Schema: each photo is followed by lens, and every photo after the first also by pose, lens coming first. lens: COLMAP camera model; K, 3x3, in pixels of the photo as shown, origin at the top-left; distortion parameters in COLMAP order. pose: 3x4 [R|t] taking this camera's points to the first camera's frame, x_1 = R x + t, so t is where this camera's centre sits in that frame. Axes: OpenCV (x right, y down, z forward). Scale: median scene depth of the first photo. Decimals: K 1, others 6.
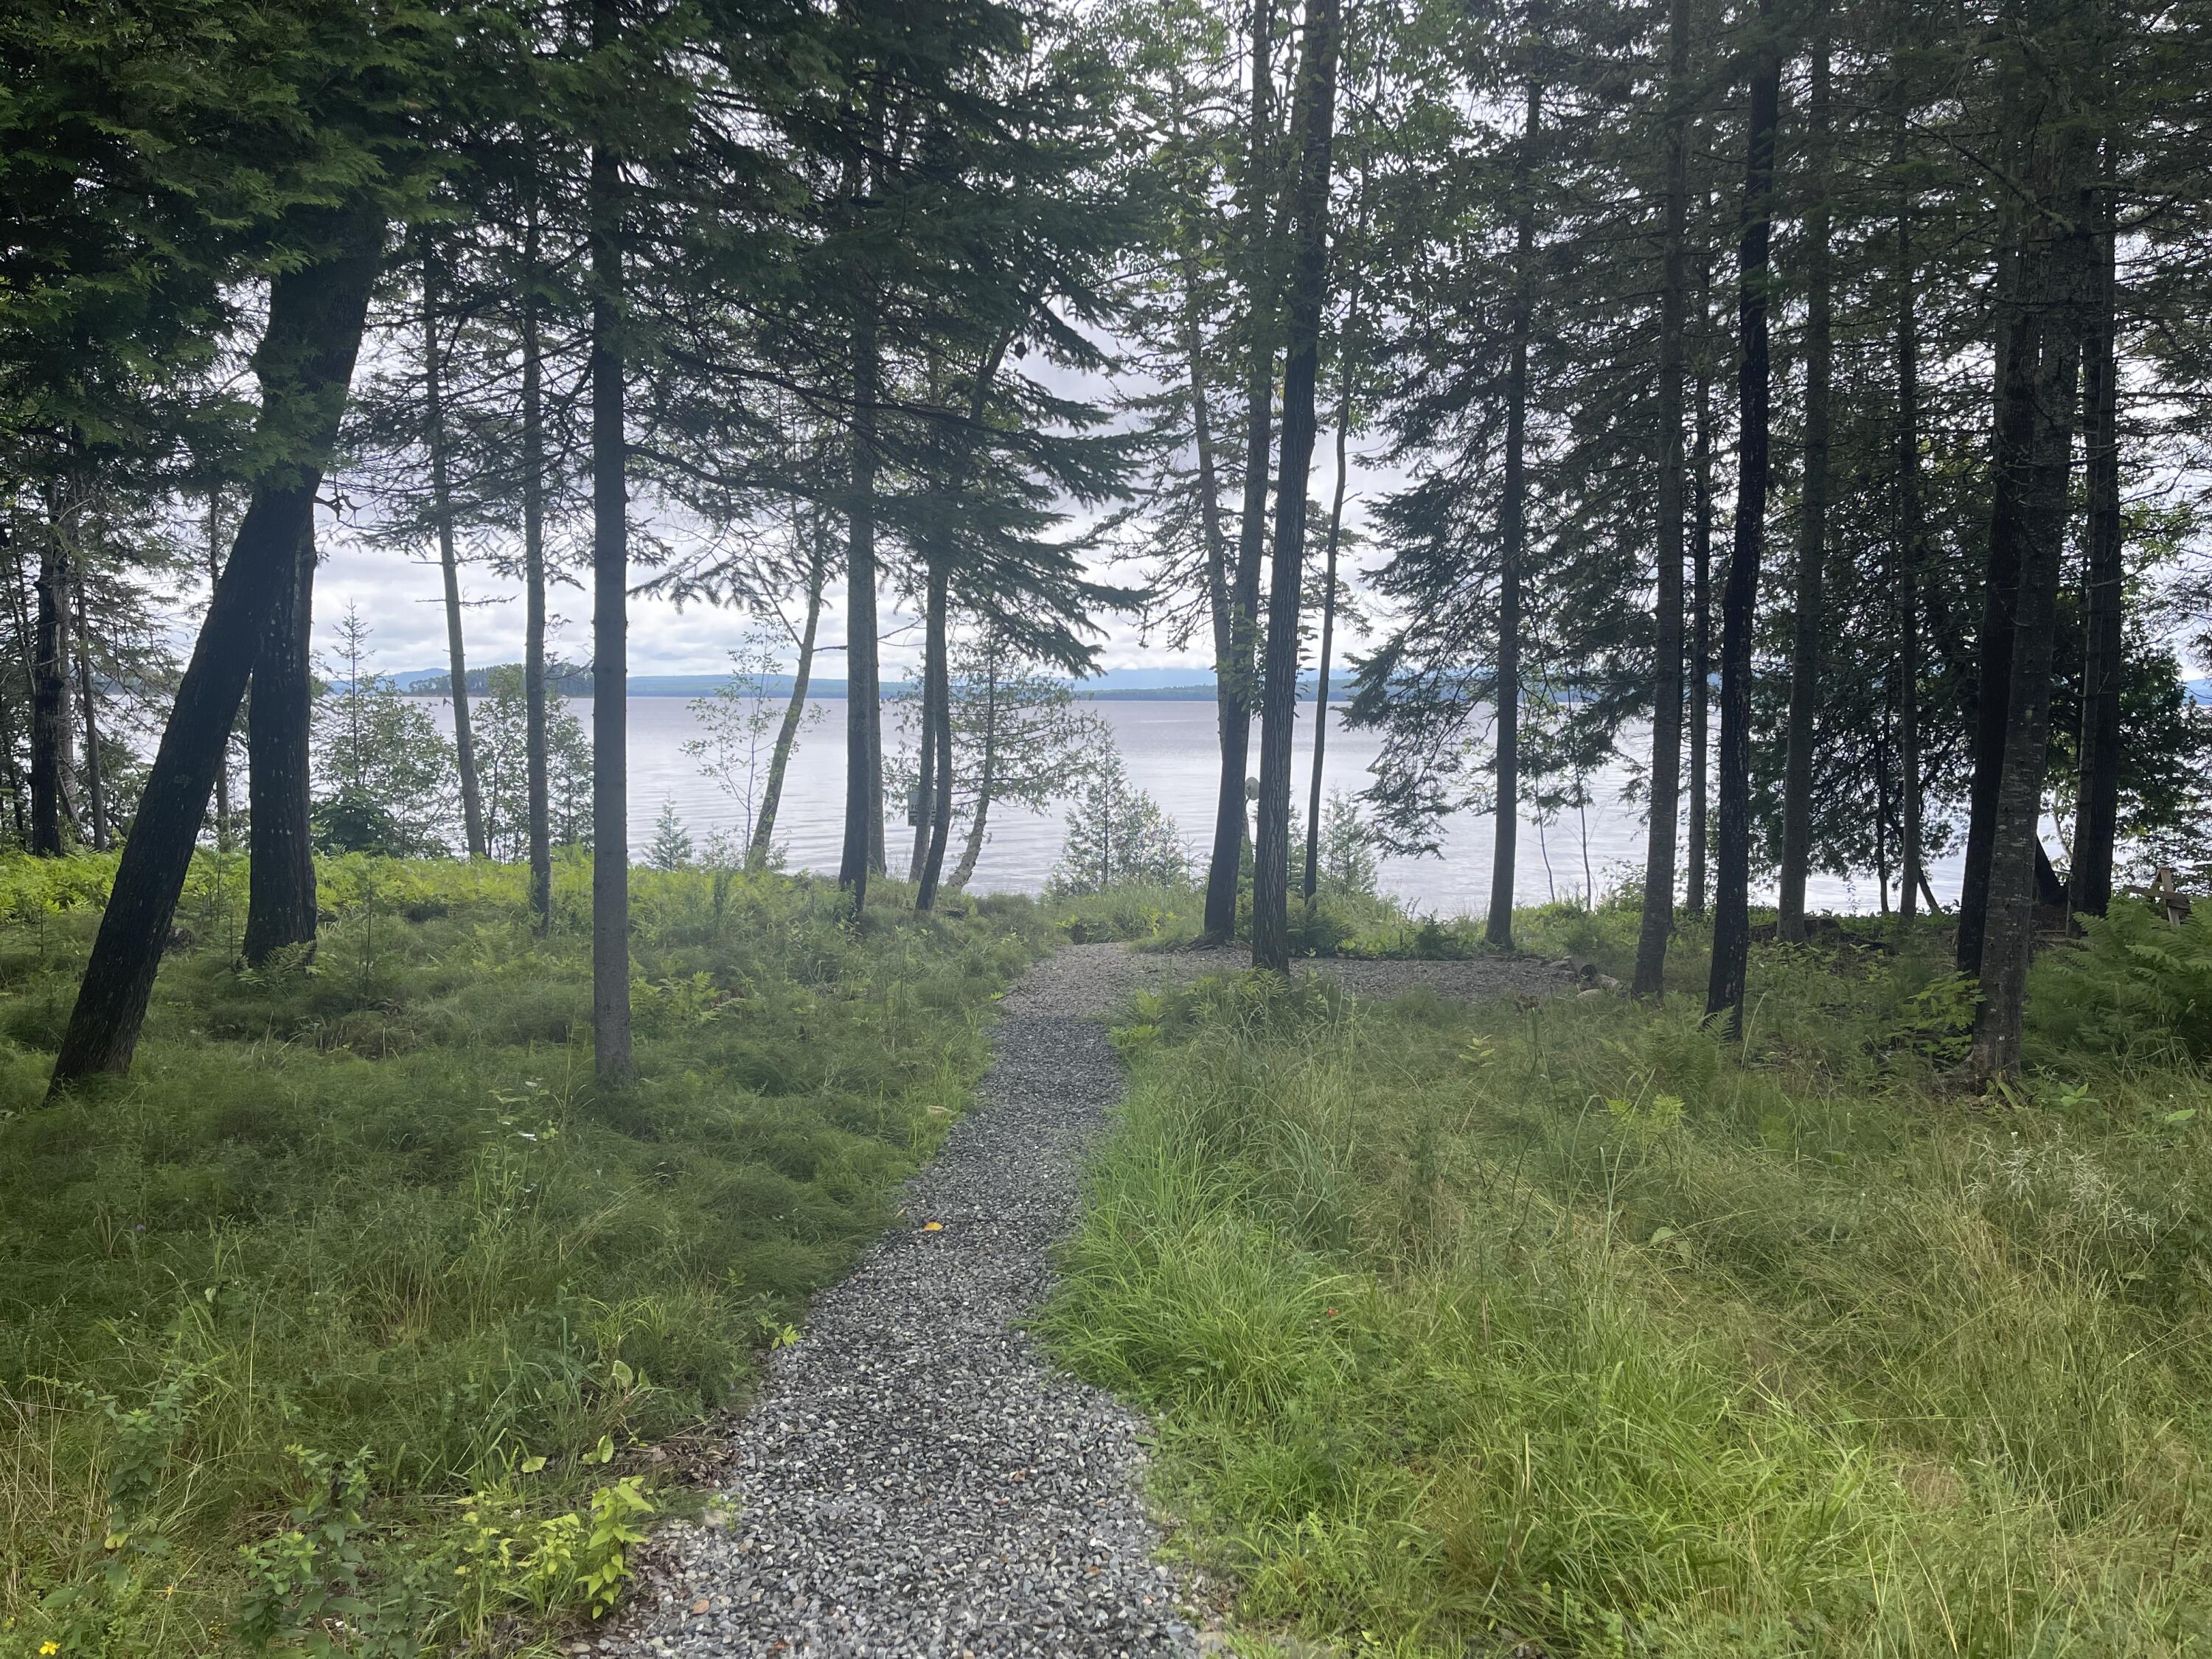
lens RADIAL K [[1640.6, 0, 1108.8], [0, 1640.6, 866.2], [0, 0, 1]] dist [0.000897, 0.000012]
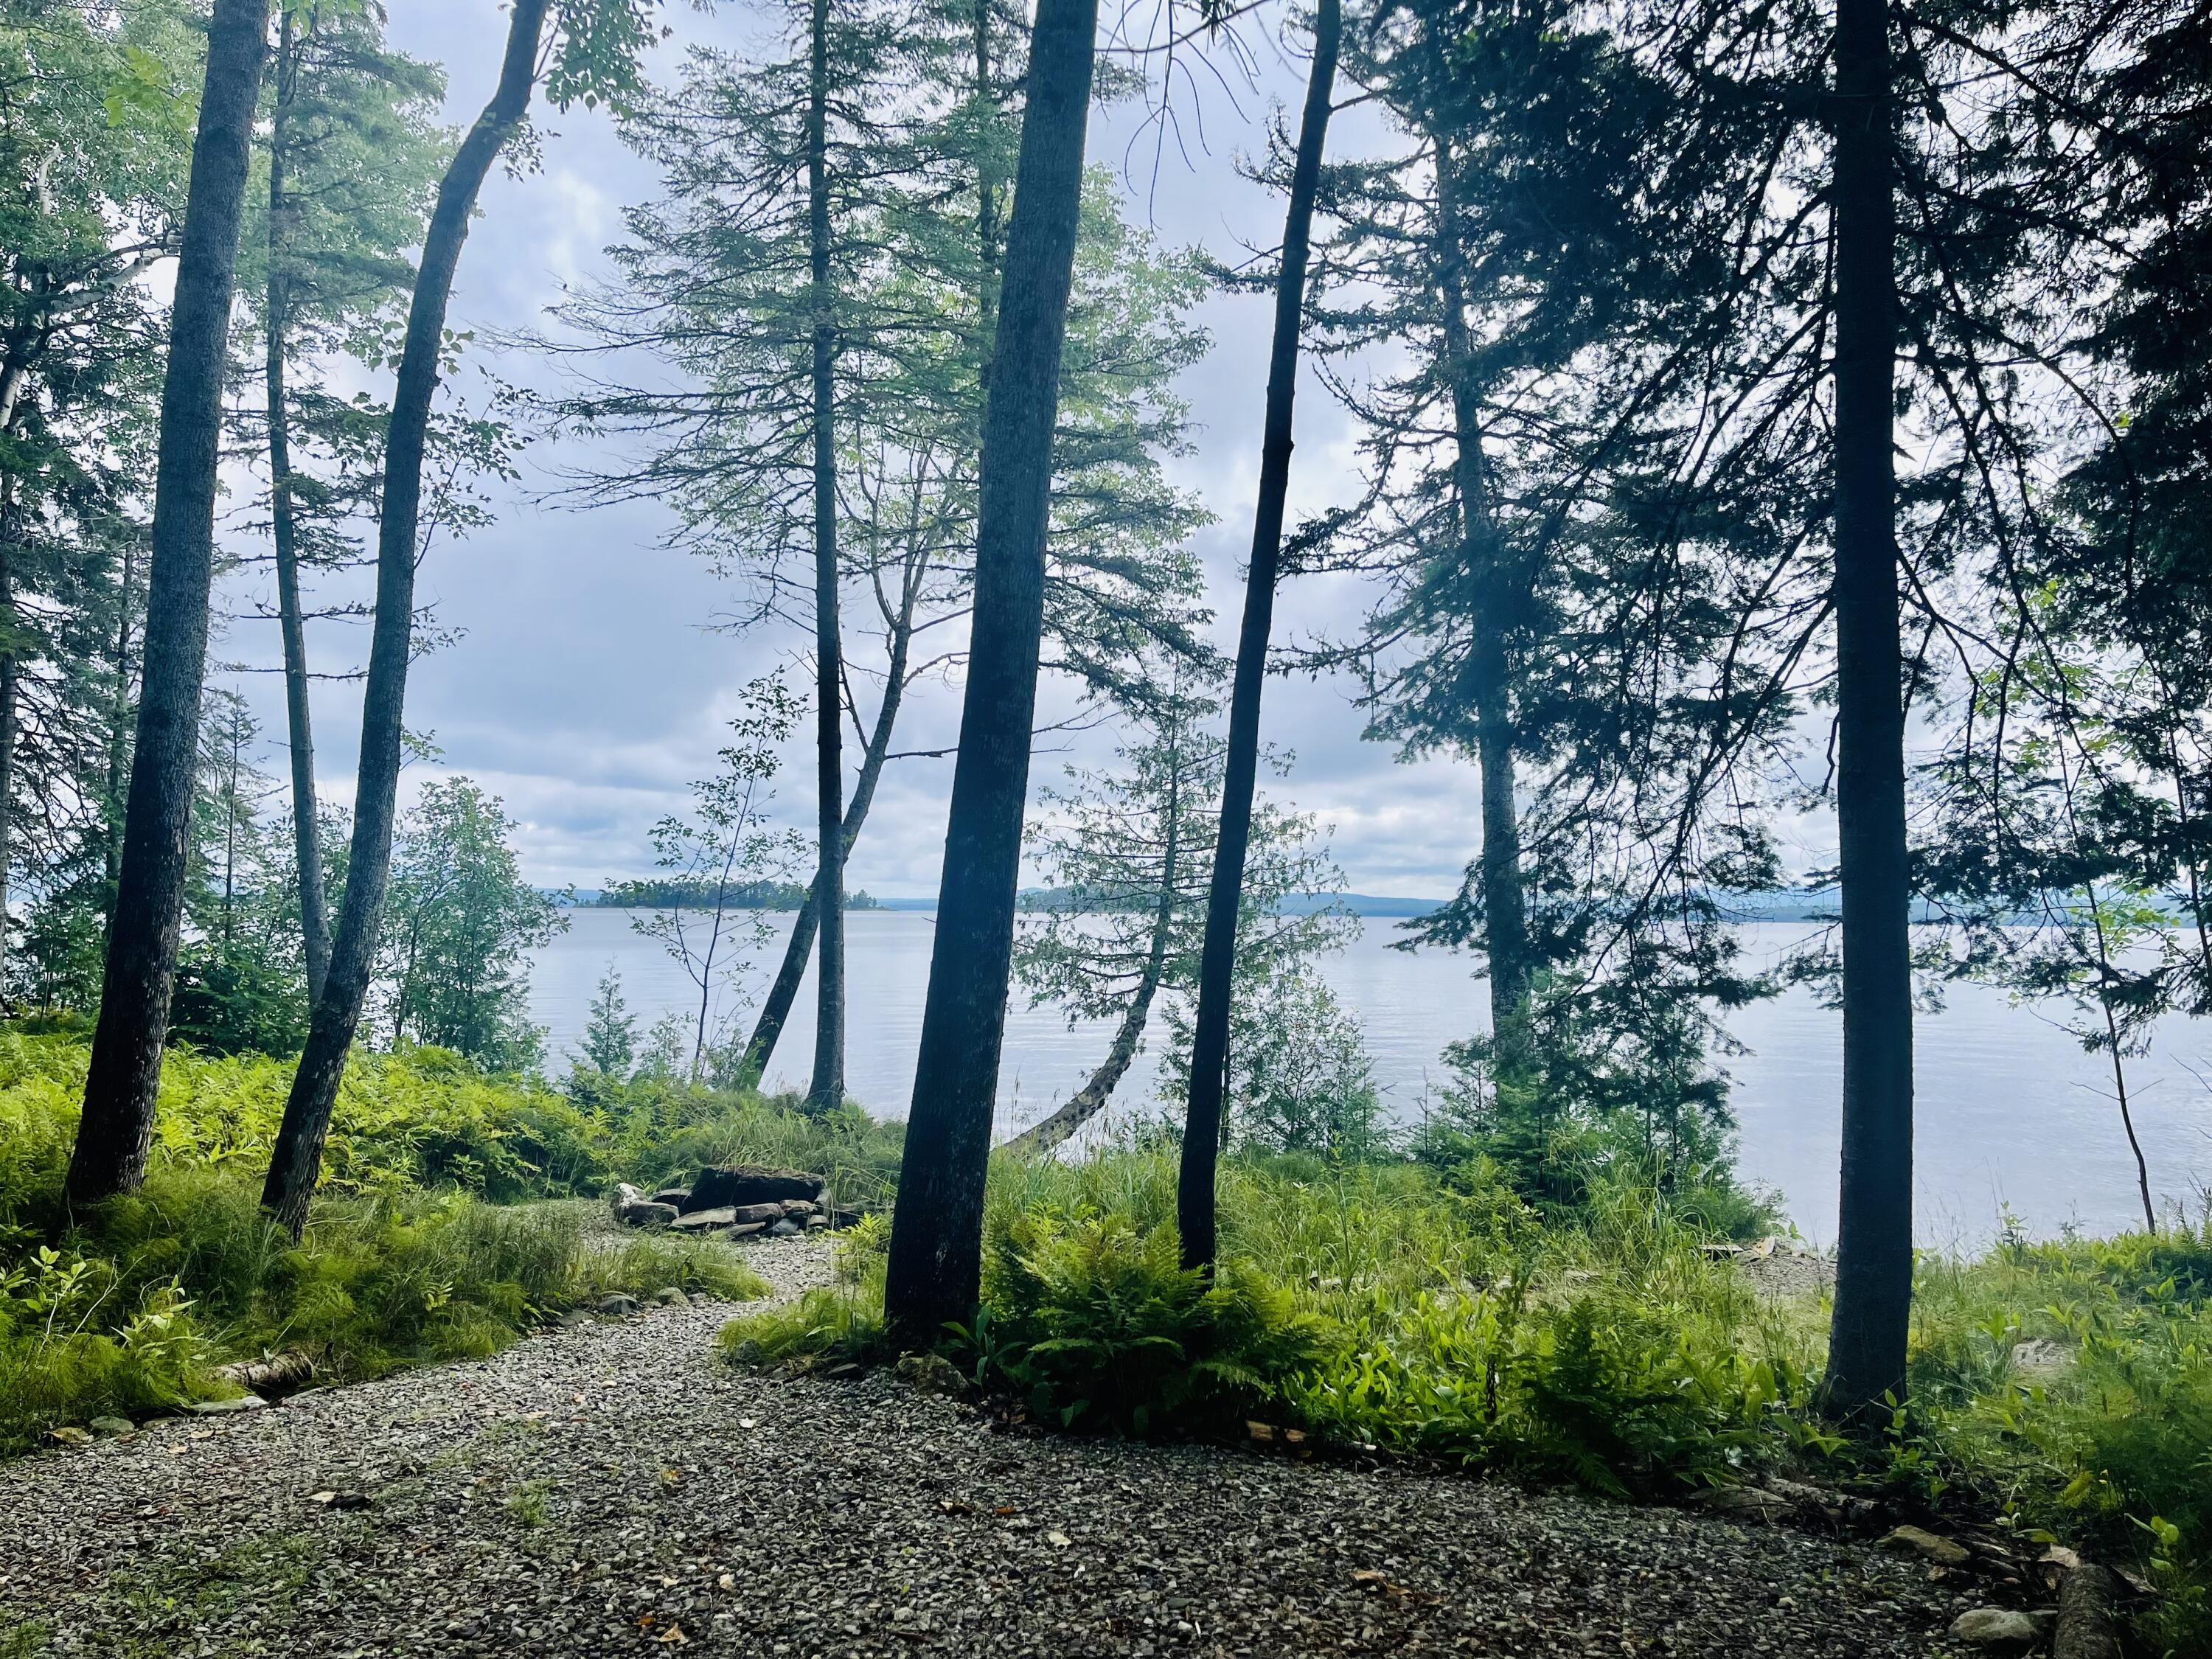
lens RADIAL K [[1653.4, 0, 1112.5], [0, 1653.4, 859.2], [0, 0, 1]] dist [0.081477, -0.117897]
pose [[0.946367, -0.006321, -0.323032, 0.192190], [-0.036626, 0.991265, -0.126697, -0.011224], [0.321011, 0.131733, 0.937869, 0.601002]]
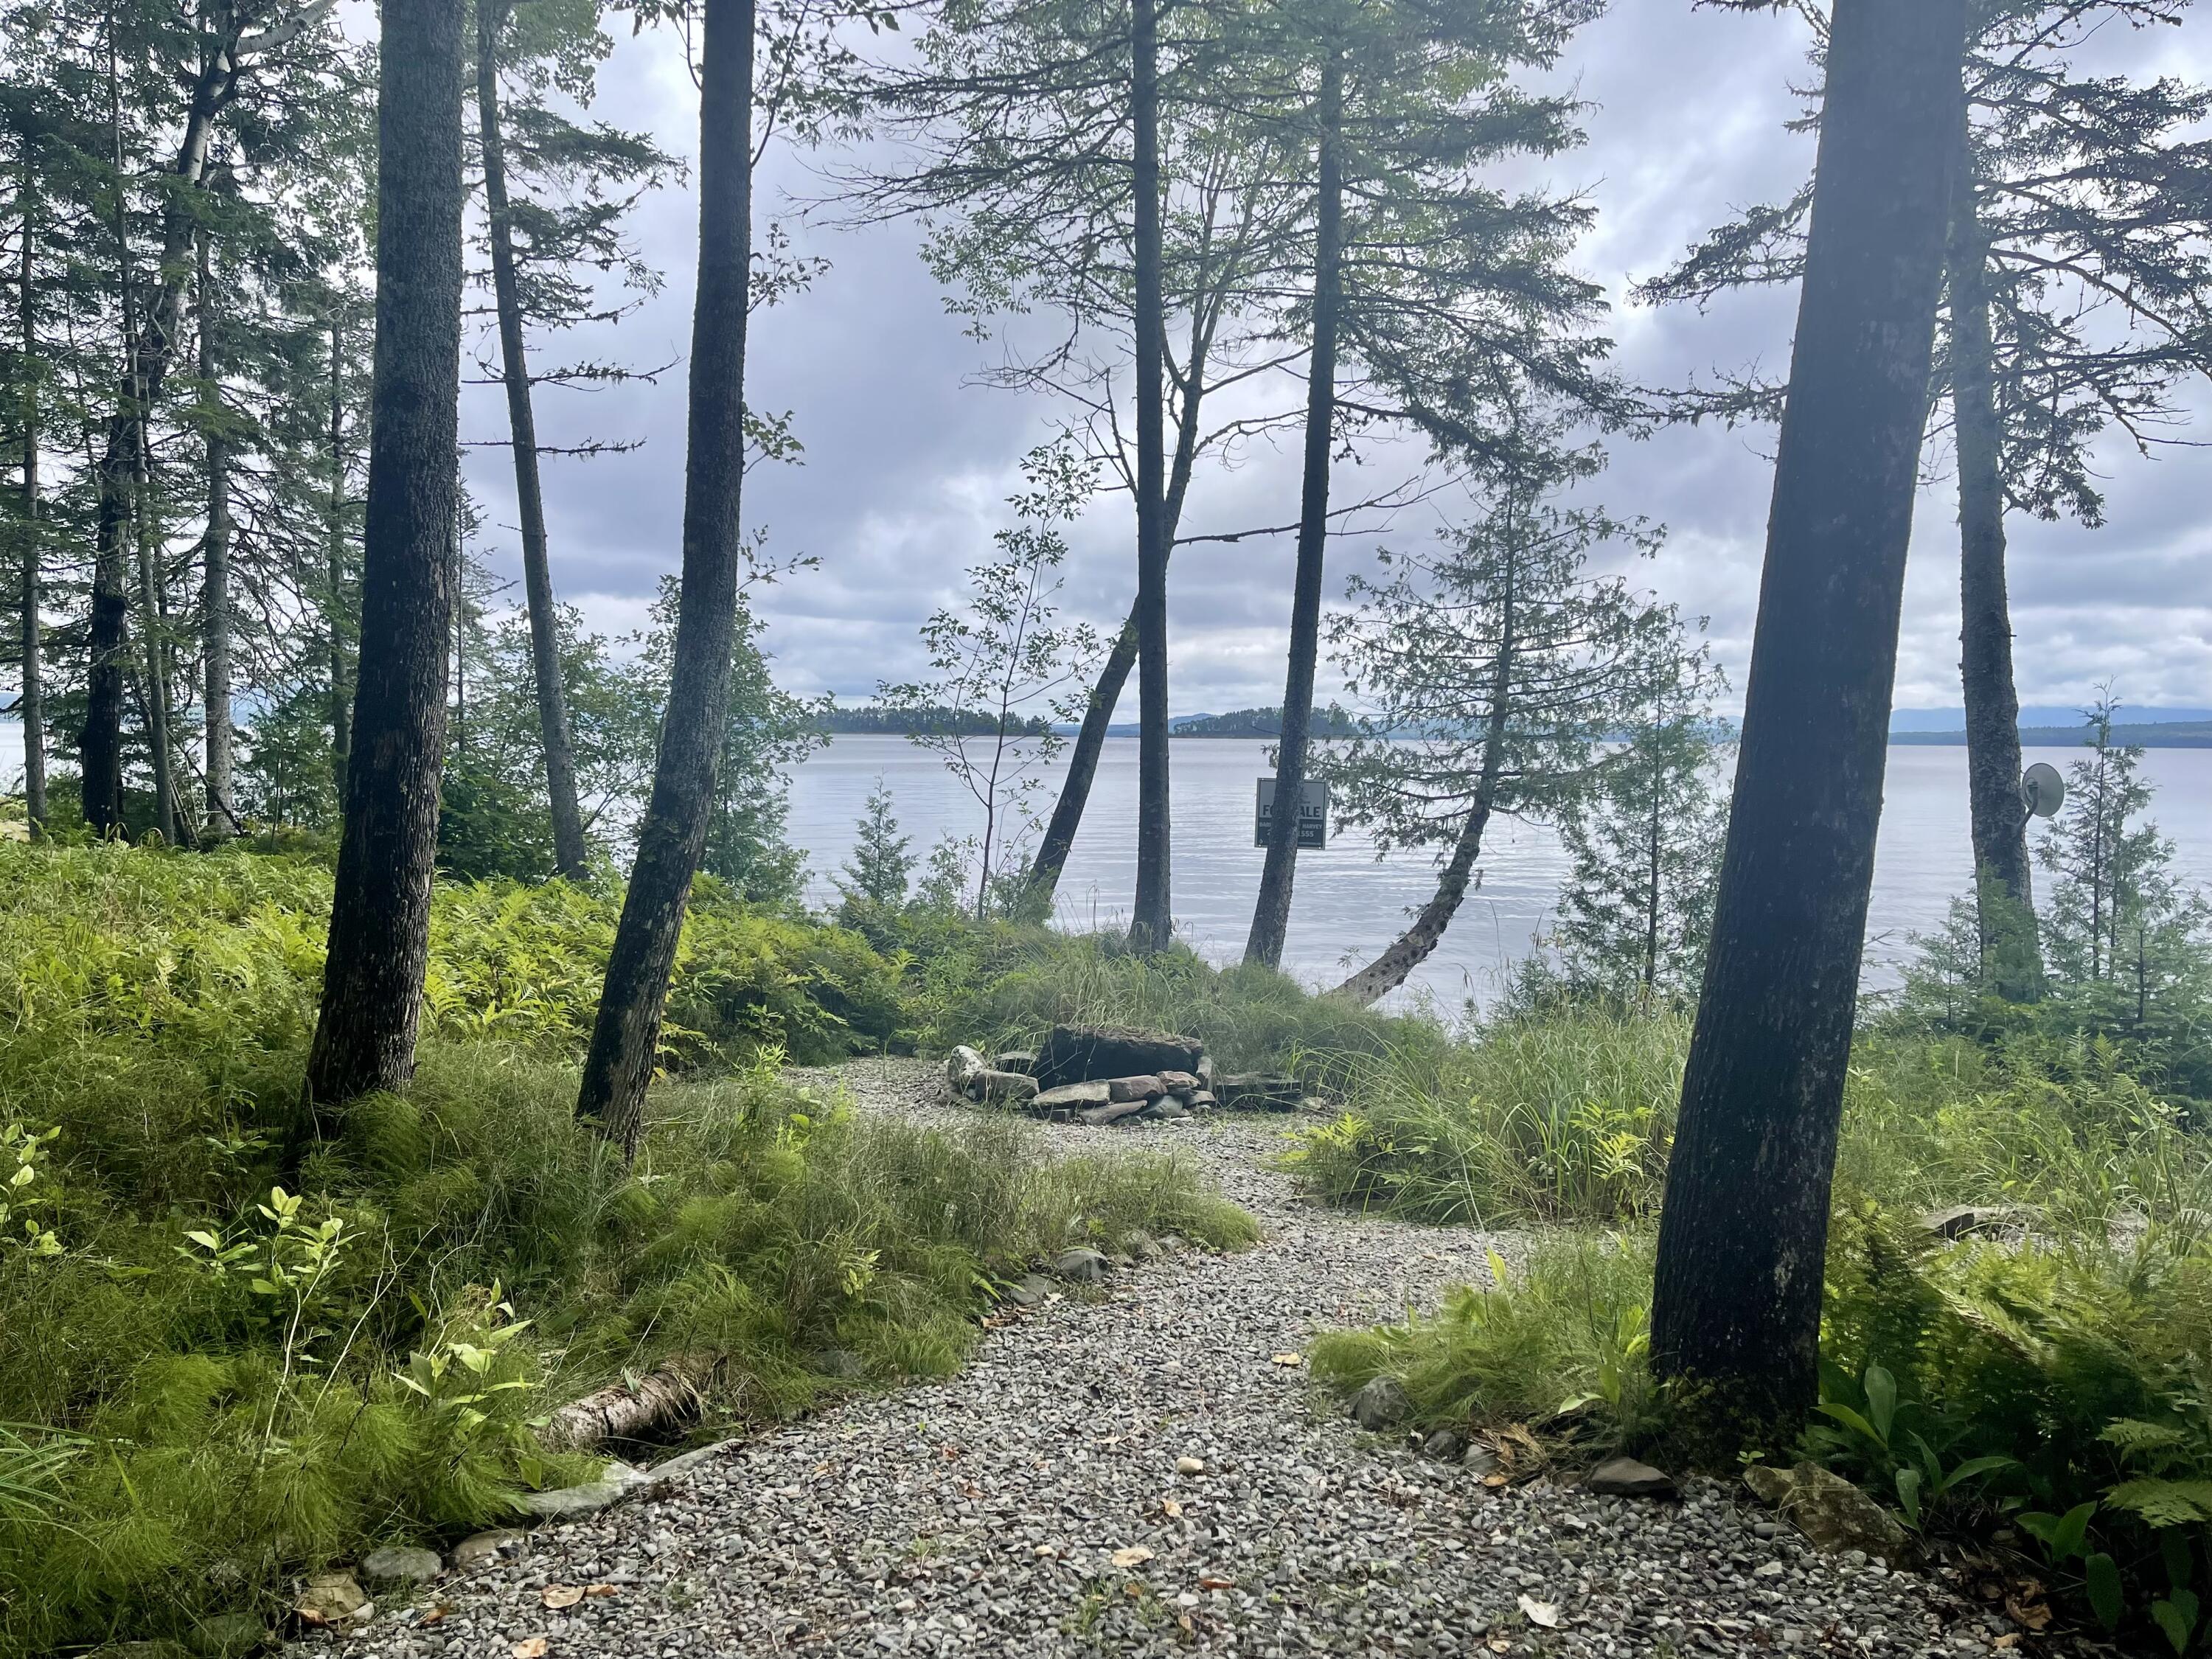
lens RADIAL K [[1653.4, 0, 1112.5], [0, 1653.4, 859.2], [0, 0, 1]] dist [0.081477, -0.117897]
pose [[0.907334, 0.034274, -0.419011, 0.073684], [-0.045840, 0.998794, -0.017563, -0.012869], [0.417904, 0.035143, 0.907811, 0.699261]]
